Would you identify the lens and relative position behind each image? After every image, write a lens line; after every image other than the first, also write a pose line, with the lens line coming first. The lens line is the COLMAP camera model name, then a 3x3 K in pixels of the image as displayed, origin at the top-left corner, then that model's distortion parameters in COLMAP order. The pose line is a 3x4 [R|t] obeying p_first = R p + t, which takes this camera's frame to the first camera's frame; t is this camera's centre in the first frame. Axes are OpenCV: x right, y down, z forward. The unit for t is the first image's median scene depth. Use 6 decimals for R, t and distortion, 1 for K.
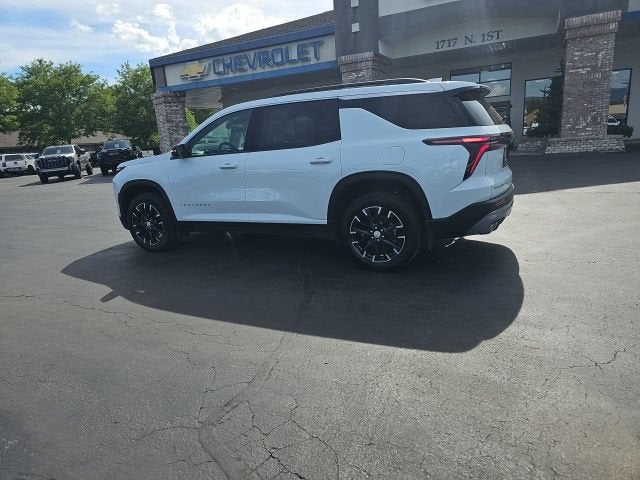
lens RADIAL K [[415.8, 0, 314.7], [0, 415.8, 242.8], [0, 0, 1]] dist [0.057503, -0.049570]
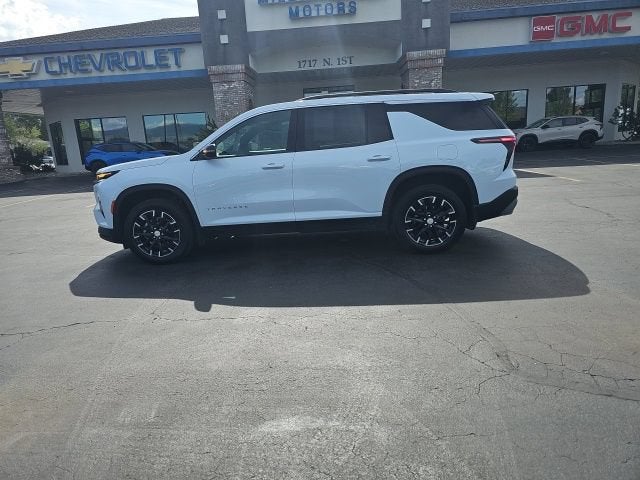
lens RADIAL K [[415.9, 0, 320.0], [0, 415.9, 240.0], [0, 0, 1]] dist [0.059182, -0.049540]
pose [[0.915117, -0.079837, 0.395206, -0.130863], [0.094869, 0.995316, -0.018605, 0.005317], [-0.391869, 0.054519, 0.918404, 0.014457]]
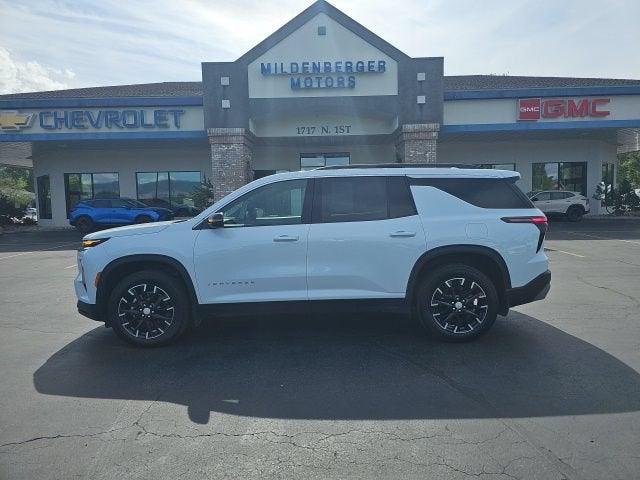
lens RADIAL K [[417.2, 0, 331.2], [0, 417.2, 238.7], [0, 0, 1]] dist [0.056399, -0.049858]
pose [[0.892787, 0.008510, 0.450399, -0.134082], [0.070373, 0.984912, -0.158104, -0.008960], [-0.444949, 0.172849, 0.878717, 0.044245]]
